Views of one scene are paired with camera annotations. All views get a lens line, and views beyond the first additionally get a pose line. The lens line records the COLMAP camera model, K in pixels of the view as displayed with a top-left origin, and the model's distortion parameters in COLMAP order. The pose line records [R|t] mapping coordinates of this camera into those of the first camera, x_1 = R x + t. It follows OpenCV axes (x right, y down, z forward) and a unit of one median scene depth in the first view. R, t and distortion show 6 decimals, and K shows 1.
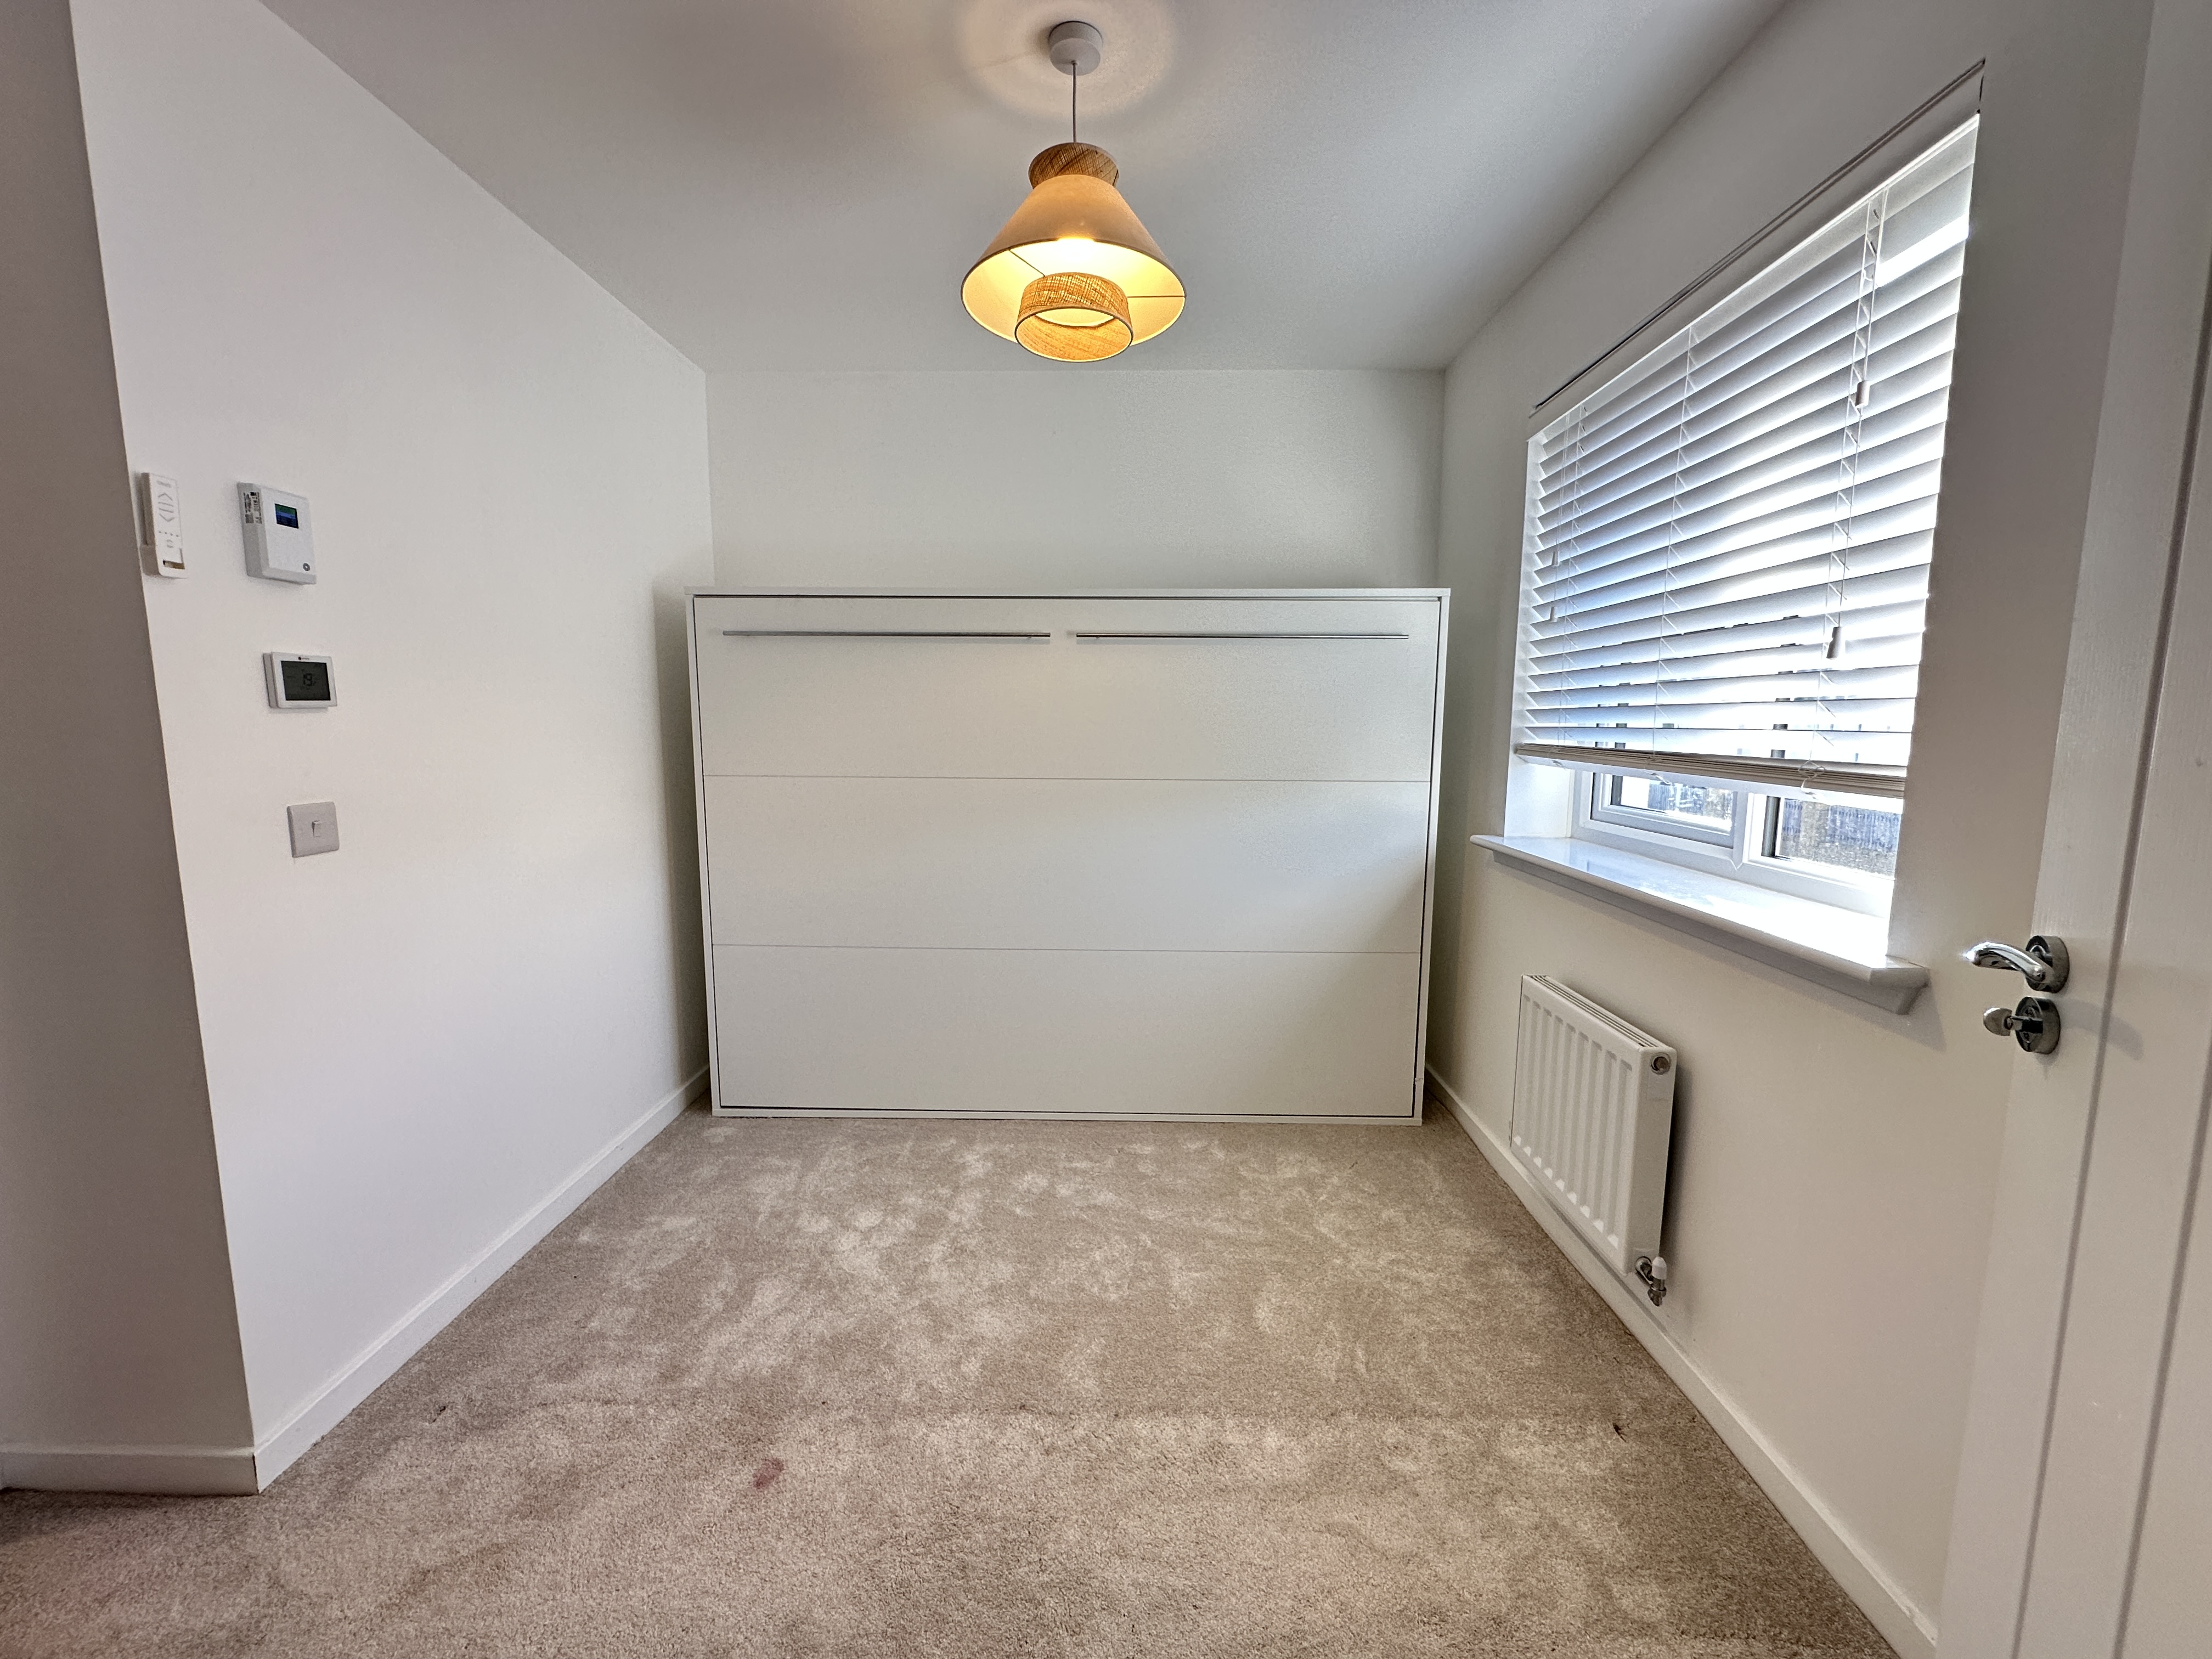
lens RADIAL K [[876.1, 0, 1099.5], [0, 876.1, 825.1], [0, 0, 1]] dist [-0.000625, 0.000241]
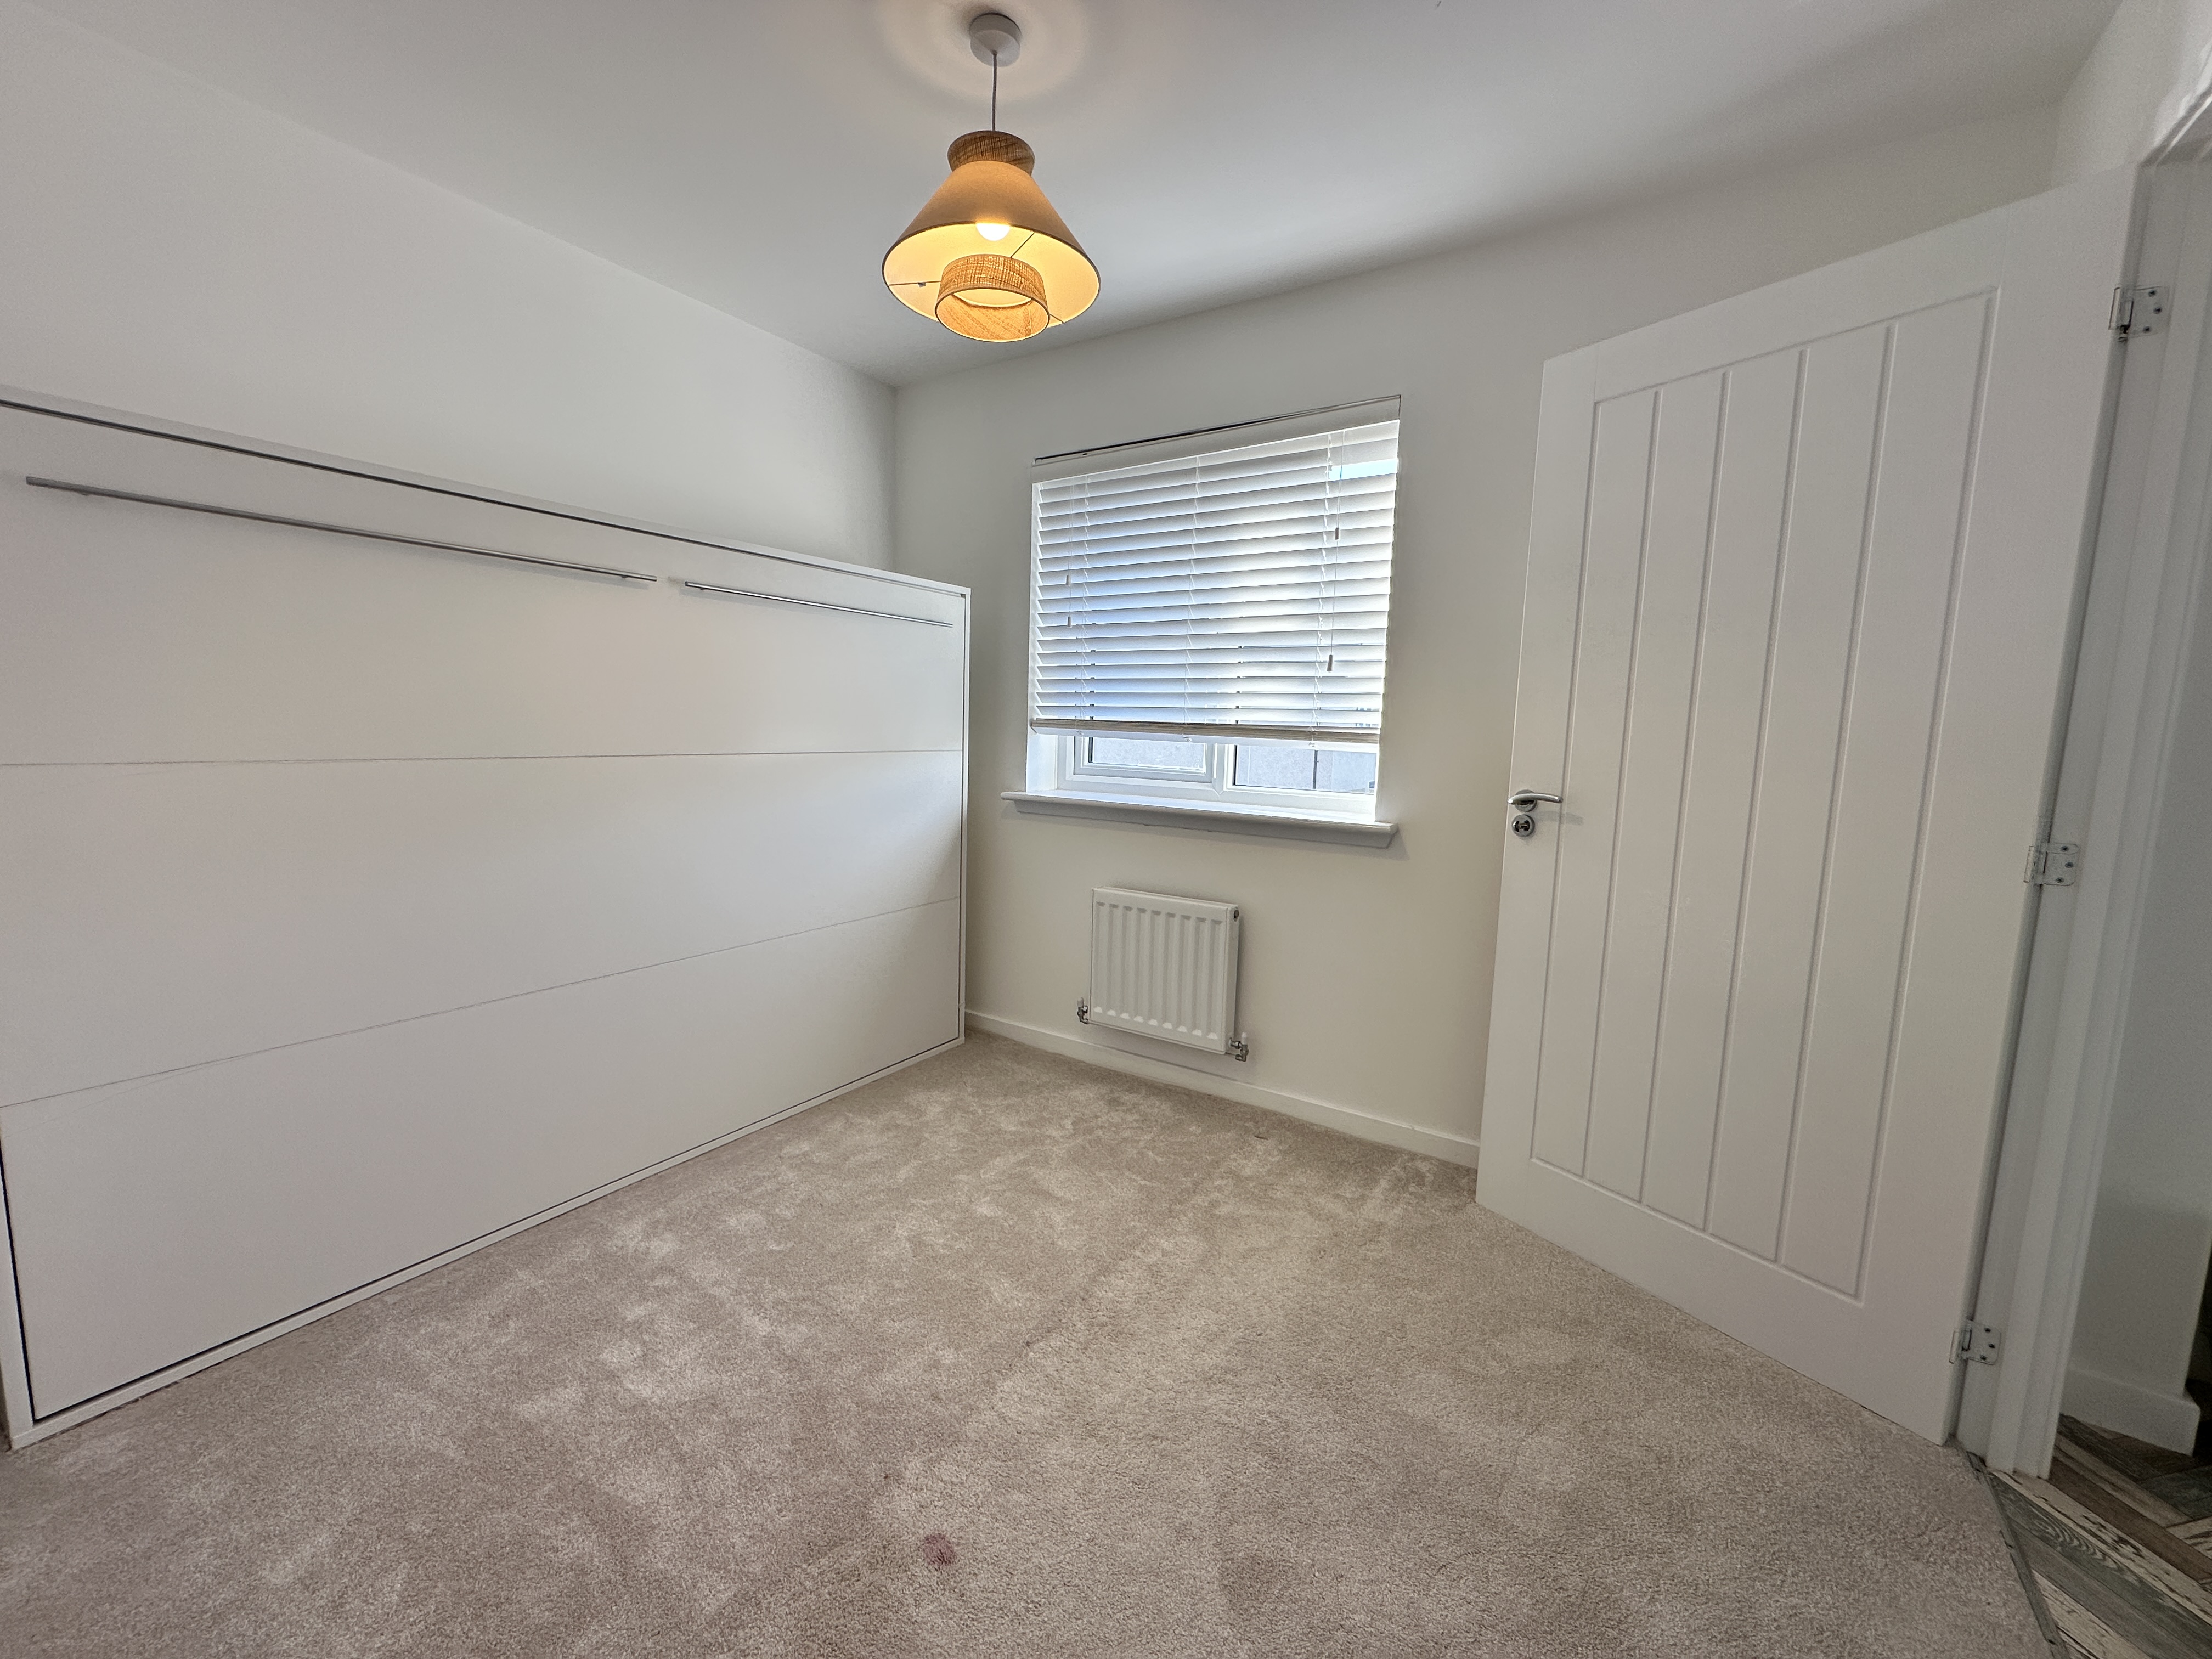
lens RADIAL K [[876.1, 0, 1099.5], [0, 876.1, 825.1], [0, 0, 1]] dist [-0.000625, 0.000241]
pose [[0.534030, -0.090043, 0.840657, -0.736158], [0.078304, 0.995306, 0.056865, -0.003746], [-0.841831, 0.035460, 0.538574, 0.291541]]
